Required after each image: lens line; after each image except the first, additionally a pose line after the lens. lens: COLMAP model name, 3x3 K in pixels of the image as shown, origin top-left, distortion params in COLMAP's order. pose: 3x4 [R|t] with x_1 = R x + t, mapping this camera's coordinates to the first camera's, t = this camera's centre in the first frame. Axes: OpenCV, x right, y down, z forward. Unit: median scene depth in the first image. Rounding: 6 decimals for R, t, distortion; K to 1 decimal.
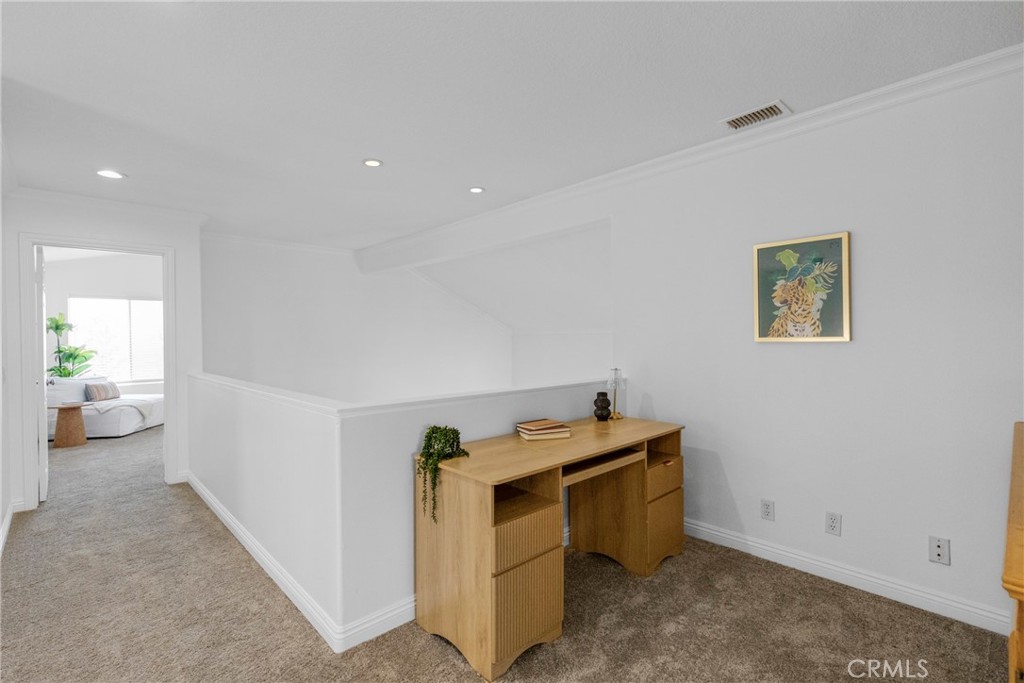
lens RADIAL K [[469.6, 0, 505.5], [0, 469.6, 346.3], [0, 0, 1]] dist [0.000467, -0.000524]
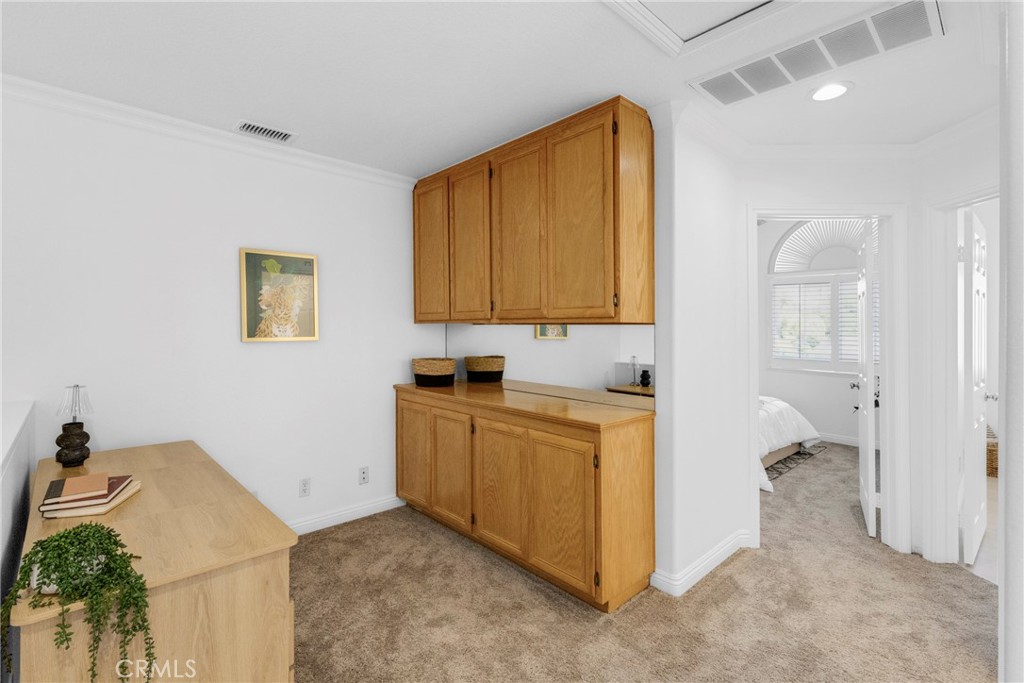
lens RADIAL K [[469.6, 0, 507.4], [0, 469.6, 332.2], [0, 0, 1]] dist [0.000467, -0.000524]
pose [[-0.016373, 0.001540, 0.999865, -0.536242], [0.013037, 0.999914, -0.001327, -0.023256], [-0.999781, 0.013013, -0.016392, 0.465779]]
